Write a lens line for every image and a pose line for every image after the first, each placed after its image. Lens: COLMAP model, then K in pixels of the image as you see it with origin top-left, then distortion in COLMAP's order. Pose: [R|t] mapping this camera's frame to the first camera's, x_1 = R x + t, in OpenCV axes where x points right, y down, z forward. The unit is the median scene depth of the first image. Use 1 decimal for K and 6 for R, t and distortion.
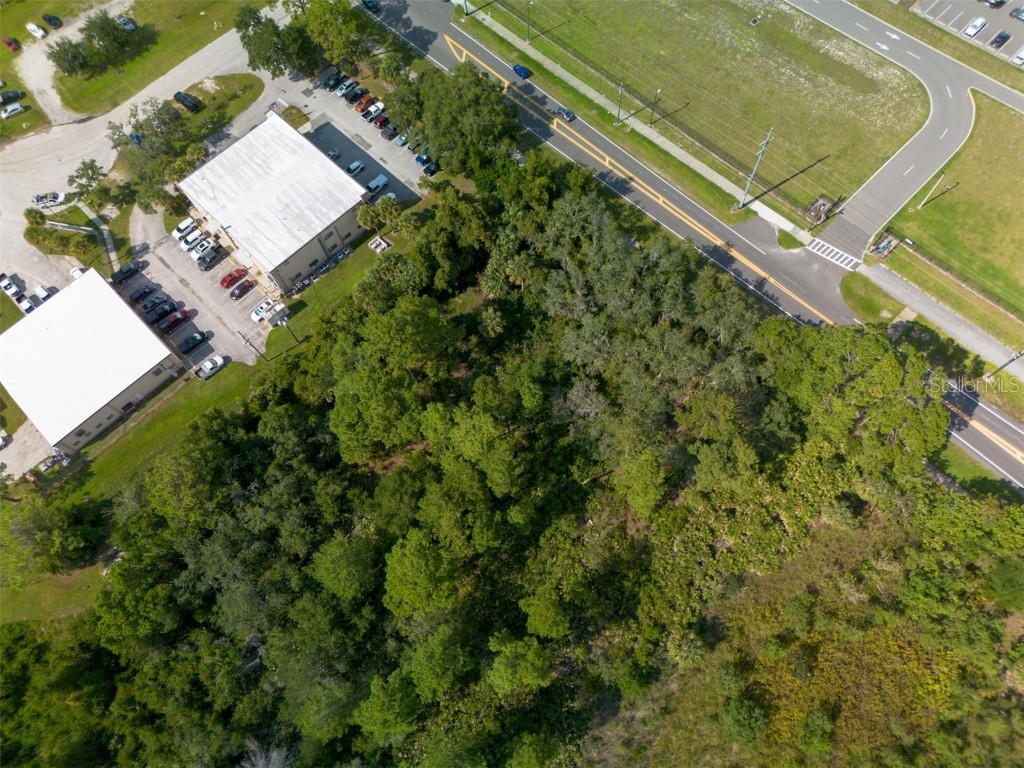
lens RADIAL K [[720.5, 0, 512.2], [0, 720.5, 390.3], [0, 0, 1]] dist [0.062615, -0.061362]
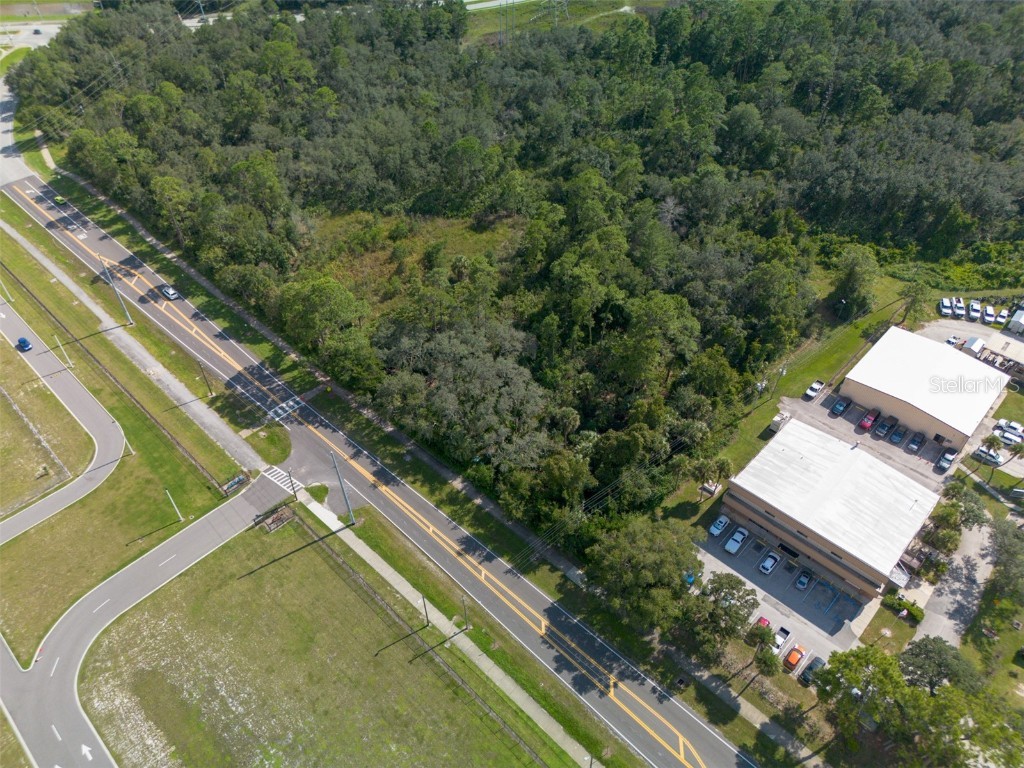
lens RADIAL K [[720.5, 0, 512.2], [0, 720.5, 390.3], [0, 0, 1]] dist [0.062615, -0.061362]
pose [[-0.997700, 0.062395, 0.026489, 0.060066], [0.002438, -0.357500, 0.933910, -1.115750], [0.067741, 0.931827, 0.356525, 0.496480]]
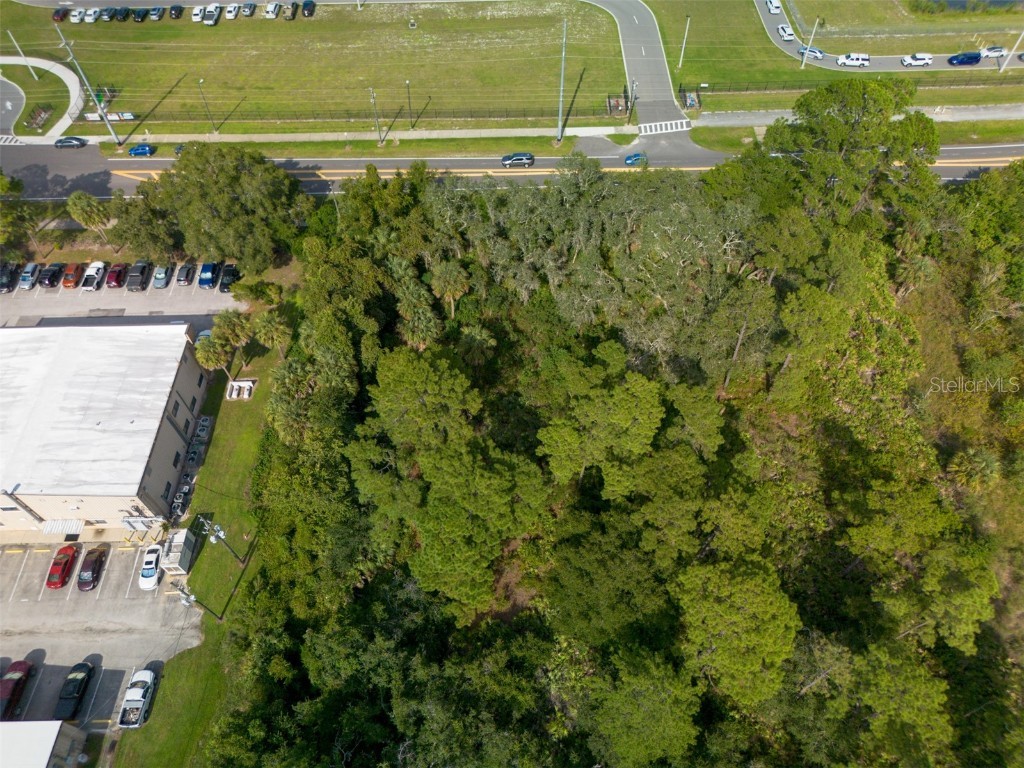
lens RADIAL K [[720.5, 0, 512.2], [0, 720.5, 390.3], [0, 0, 1]] dist [0.062615, -0.061362]
pose [[0.696353, -0.553334, 0.457071, -0.322411], [0.650360, 0.755833, -0.075814, 0.018134], [-0.303519, 0.350054, 0.886193, 0.319985]]
